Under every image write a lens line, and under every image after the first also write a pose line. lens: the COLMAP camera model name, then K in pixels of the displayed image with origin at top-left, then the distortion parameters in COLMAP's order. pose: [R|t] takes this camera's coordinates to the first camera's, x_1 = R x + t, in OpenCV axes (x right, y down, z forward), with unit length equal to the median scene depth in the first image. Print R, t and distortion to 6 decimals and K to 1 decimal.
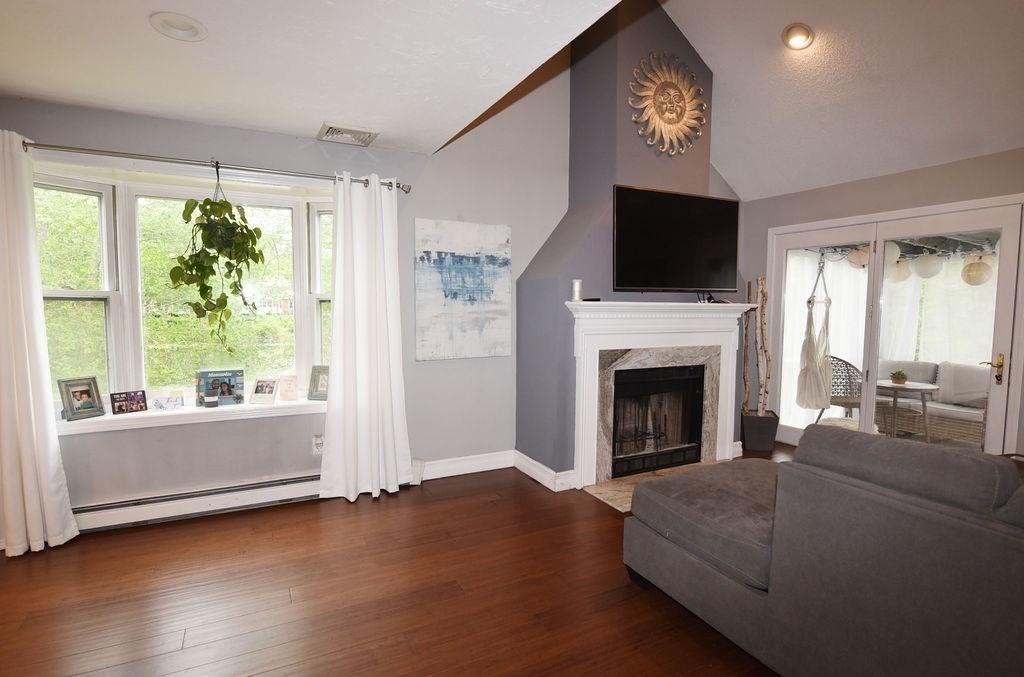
lens RADIAL K [[495.0, 0, 509.2], [0, 495.0, 342.8], [0, 0, 1]] dist [-0.009187, -0.004342]
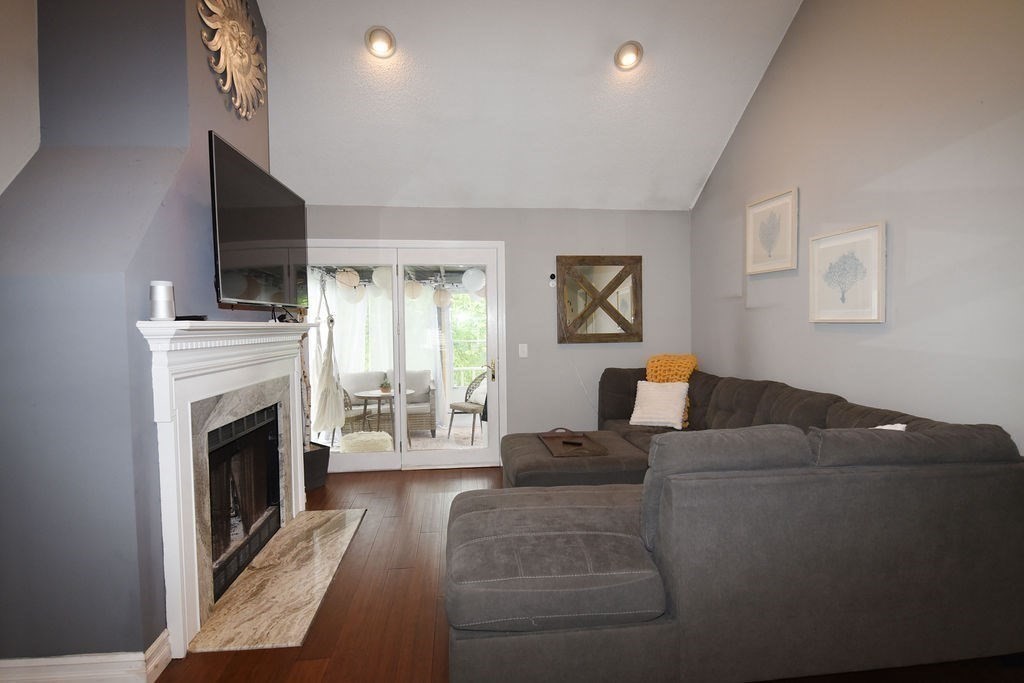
lens RADIAL K [[495.0, 0, 502.6], [0, 495.0, 345.4], [0, 0, 1]] dist [-0.009187, -0.004342]
pose [[0.363415, -0.049637, 0.930304, -0.228087], [0.084844, 0.996193, 0.020008, -0.034955], [-0.927756, 0.071660, 0.366243, 0.441551]]
